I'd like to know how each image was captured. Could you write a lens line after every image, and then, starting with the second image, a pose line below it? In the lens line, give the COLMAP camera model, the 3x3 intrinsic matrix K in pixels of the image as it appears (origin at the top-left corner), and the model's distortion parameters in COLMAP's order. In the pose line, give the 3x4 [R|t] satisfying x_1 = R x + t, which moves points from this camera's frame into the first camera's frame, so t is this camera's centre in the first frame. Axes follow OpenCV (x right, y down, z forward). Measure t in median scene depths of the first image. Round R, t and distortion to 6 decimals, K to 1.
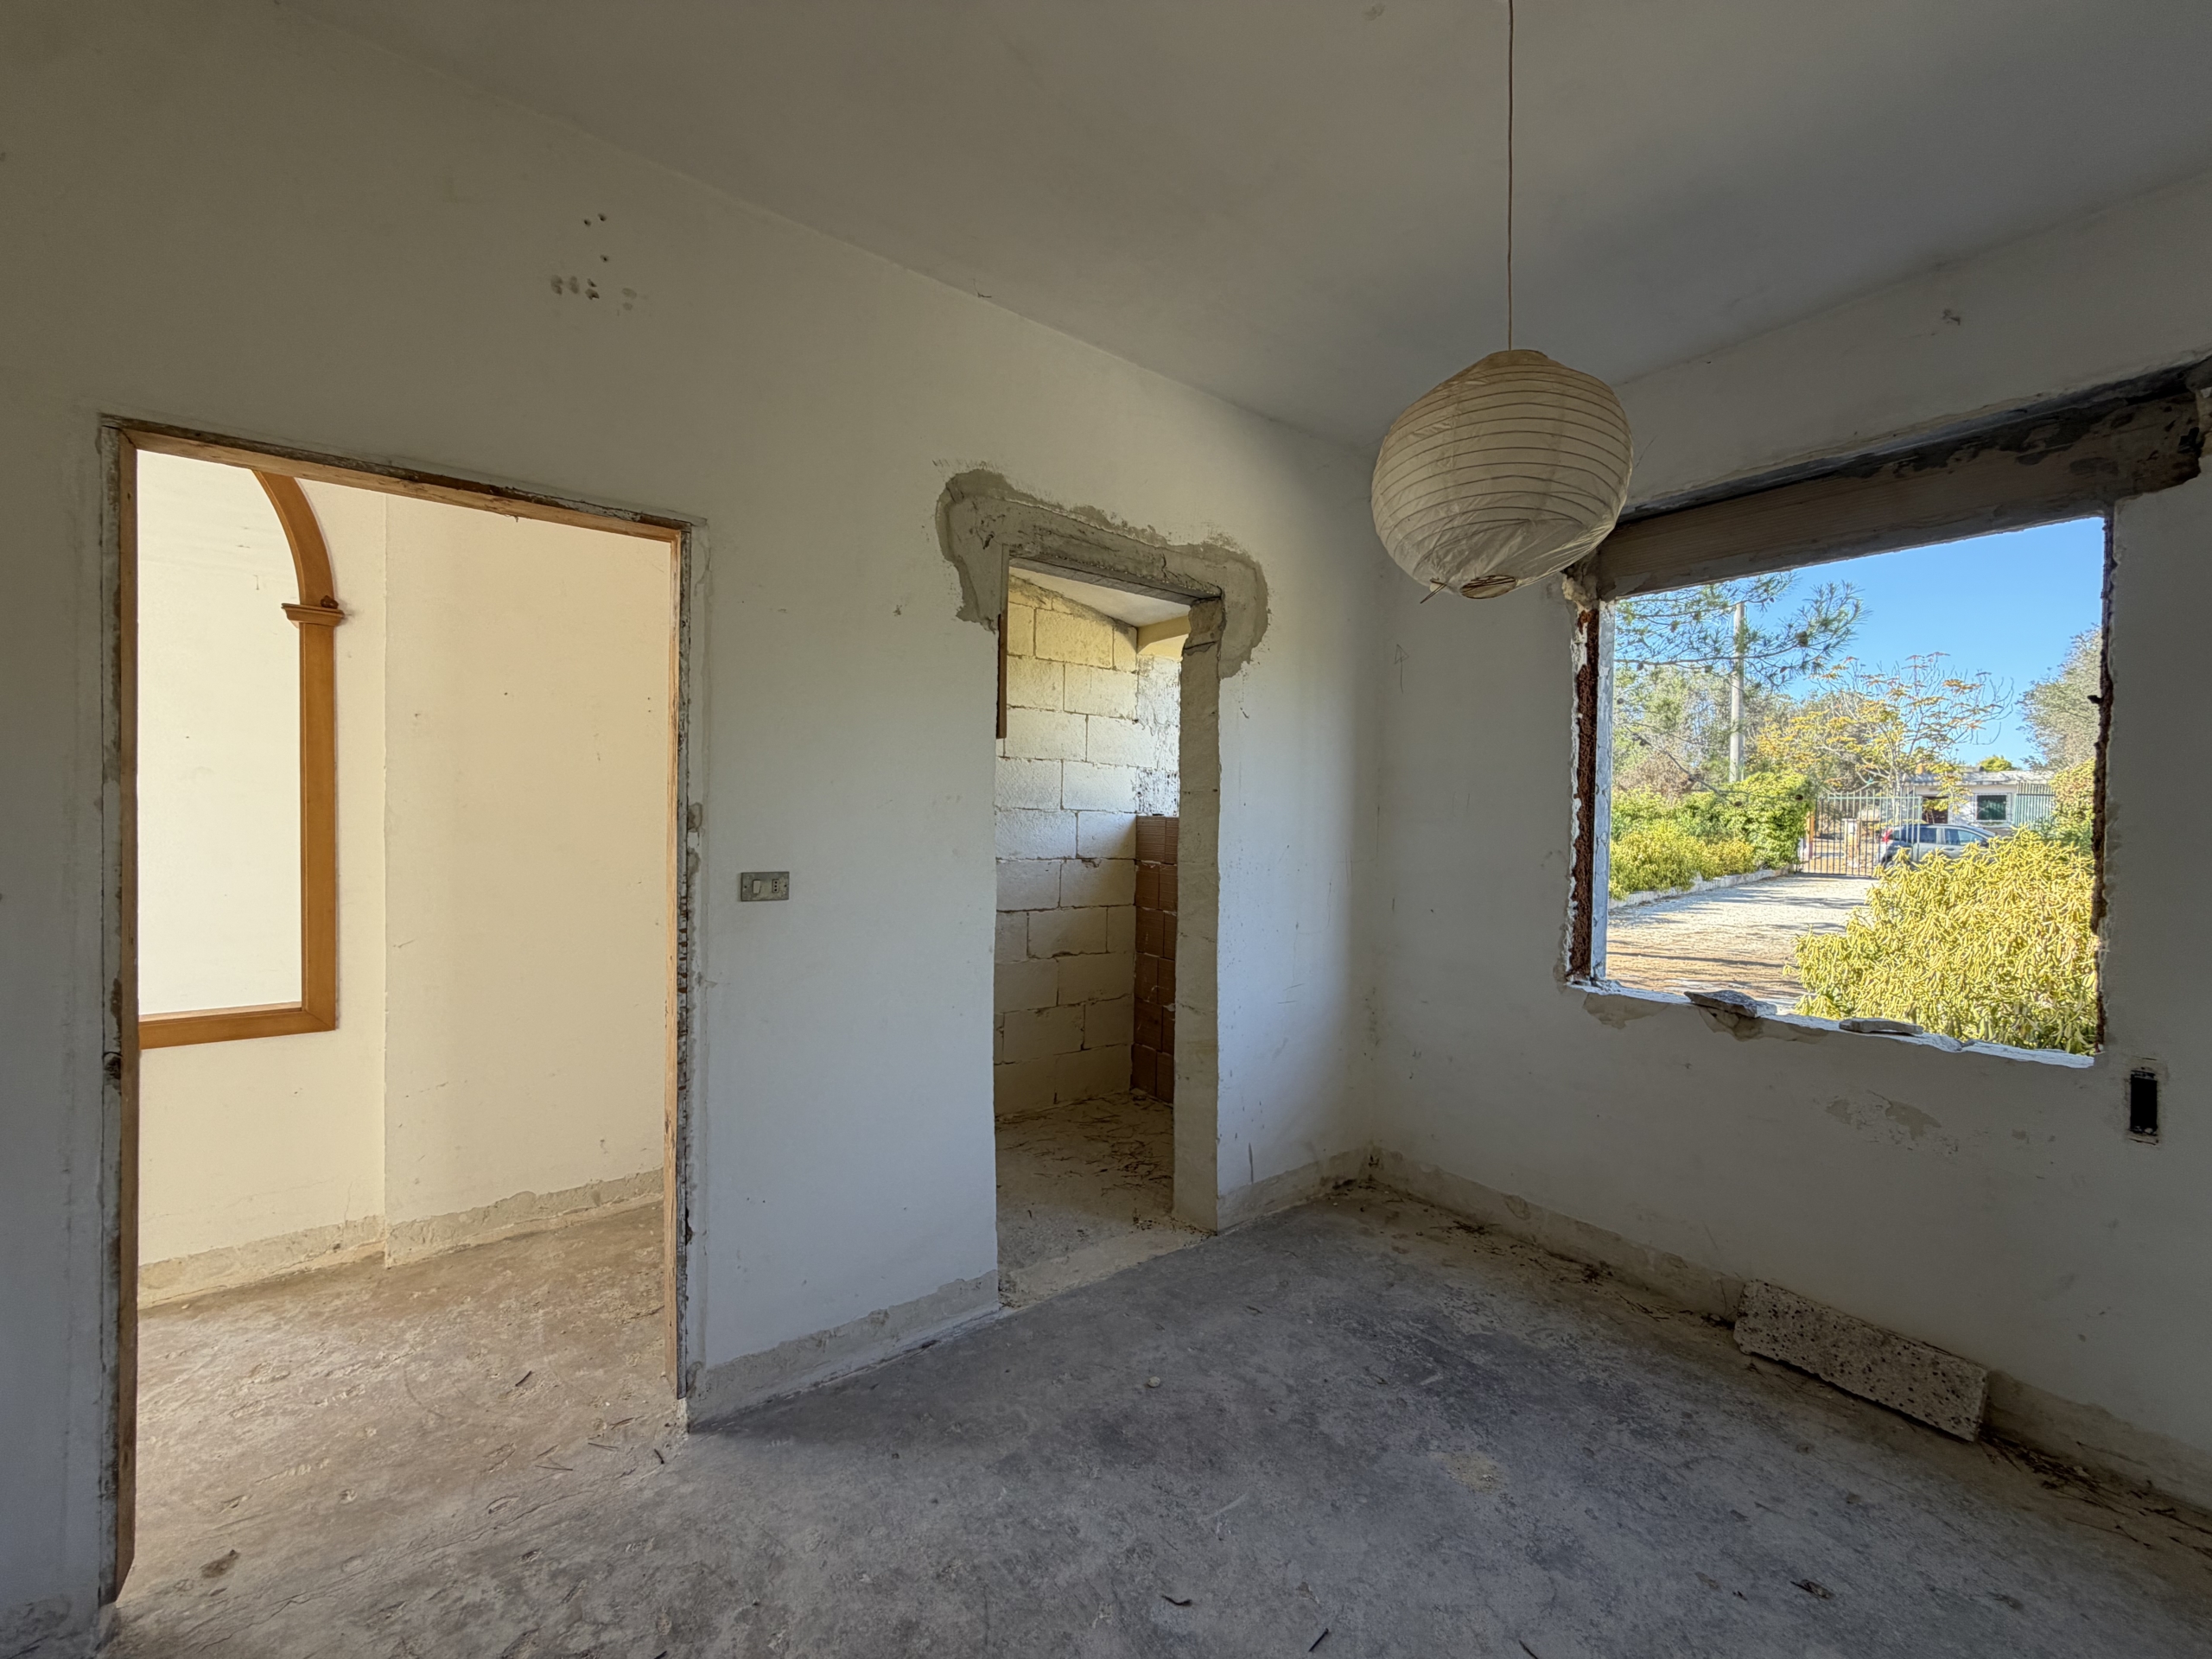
lens RADIAL K [[885.0, 0, 1100.7], [0, 885.0, 829.7], [0, 0, 1]] dist [0.001941, 0.000732]
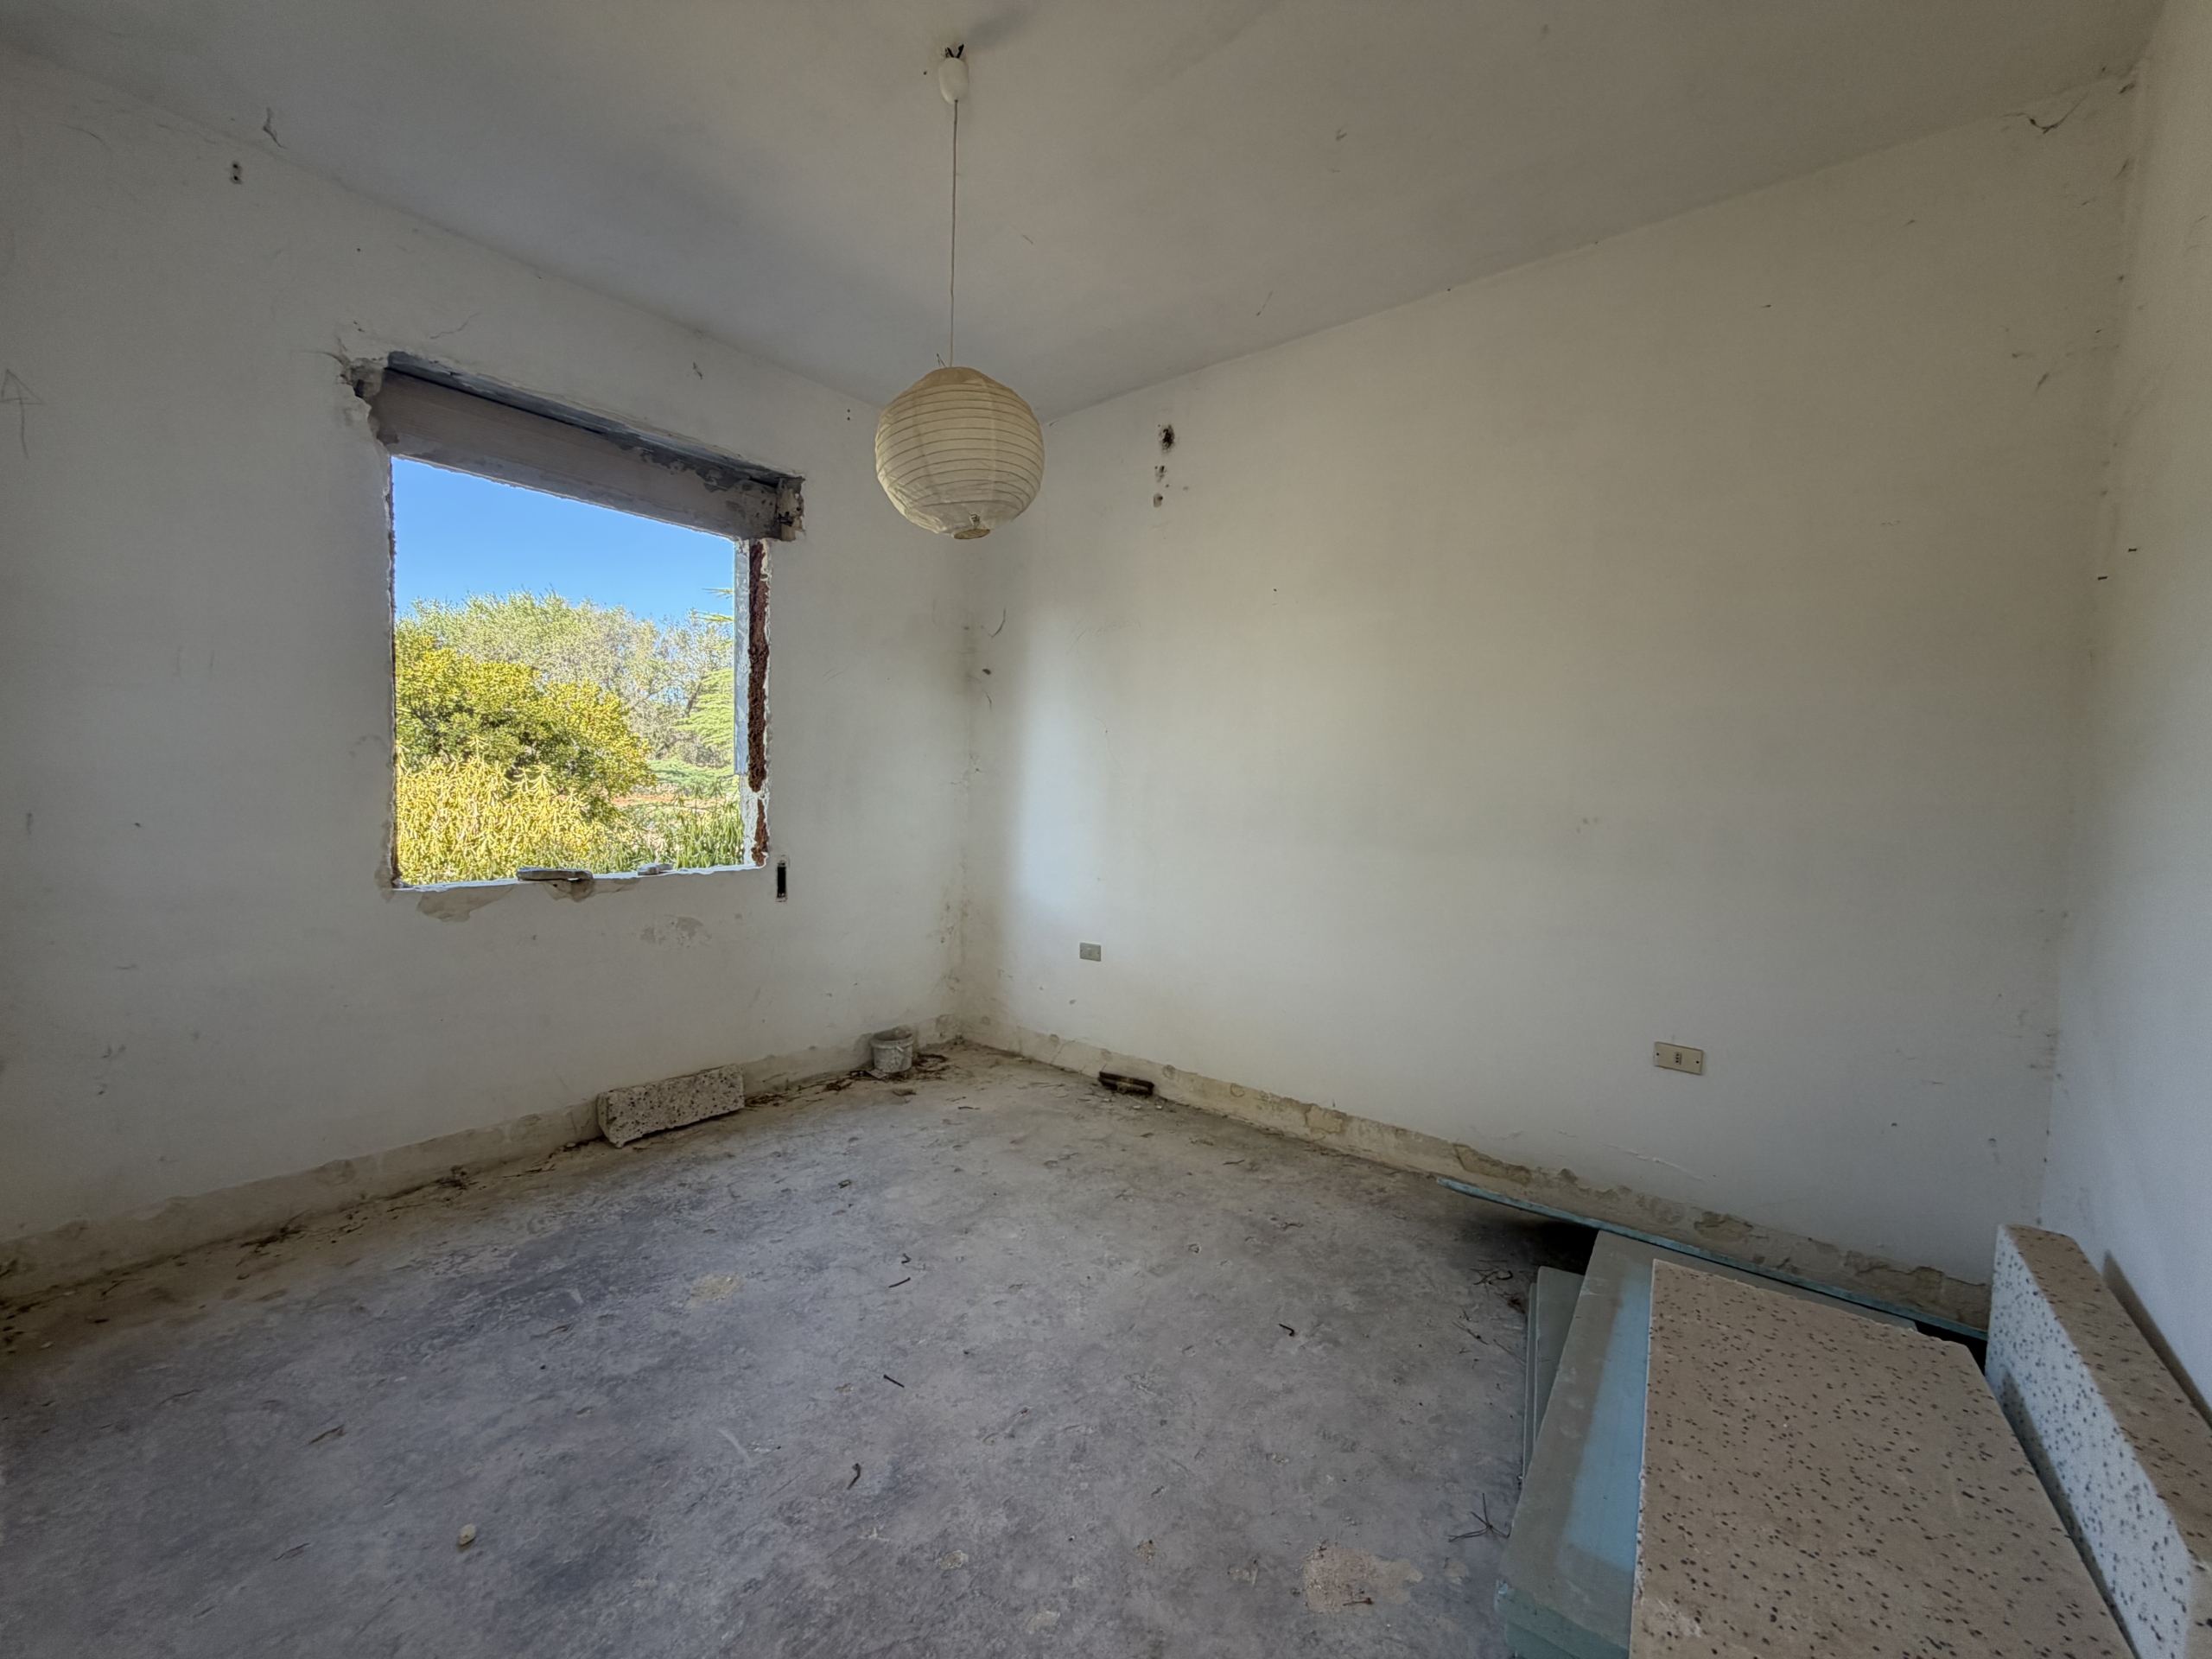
lens RADIAL K [[885.0, 0, 1094.8], [0, 885.0, 827.9], [0, 0, 1]] dist [0.001941, 0.000732]
pose [[-0.242698, -0.067917, 0.967722, -0.478676], [-0.014343, 0.997688, 0.066423, 0.045512], [-0.969996, 0.002241, -0.243111, 0.532151]]
